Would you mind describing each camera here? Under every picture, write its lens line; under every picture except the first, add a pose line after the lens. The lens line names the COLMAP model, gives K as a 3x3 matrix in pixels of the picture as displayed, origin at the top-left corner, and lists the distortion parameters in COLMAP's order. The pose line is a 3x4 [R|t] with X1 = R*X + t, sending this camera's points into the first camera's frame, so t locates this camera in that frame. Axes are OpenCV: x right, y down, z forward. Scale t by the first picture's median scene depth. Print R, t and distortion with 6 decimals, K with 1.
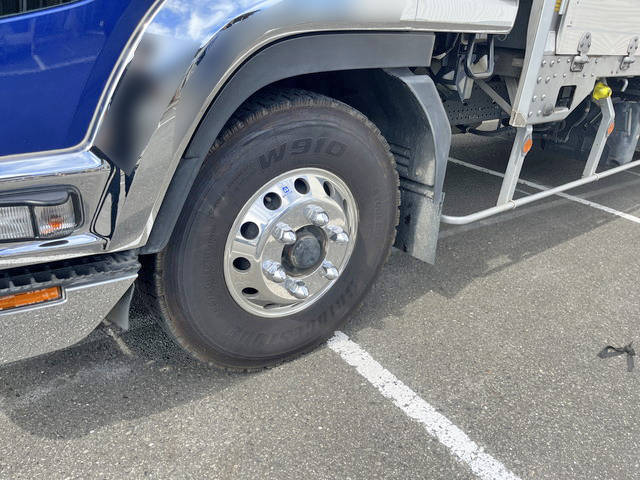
lens RADIAL K [[490.2, 0, 320.0], [0, 490.2, 240.0], [0, 0, 1]] dist [0.057688, -0.087406]
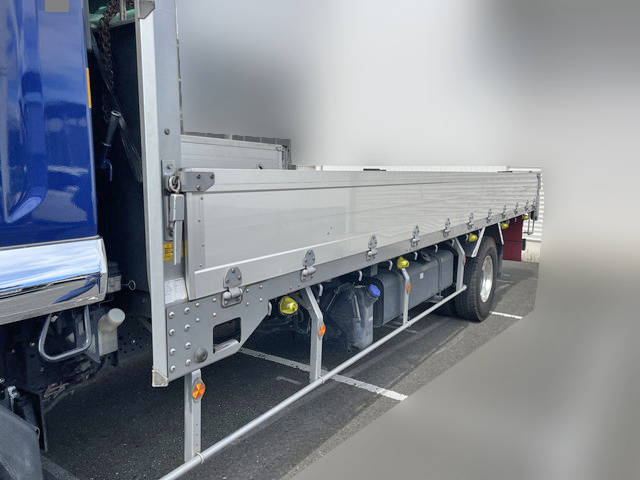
lens RADIAL K [[490.2, 0, 320.0], [0, 490.2, 240.0], [0, 0, 1]] dist [0.057688, -0.087406]
pose [[0.948271, -0.093159, 0.303485, 0.358429], [0.178793, 0.946665, -0.268065, -0.159189], [-0.262326, 0.308460, 0.914351, 0.064549]]
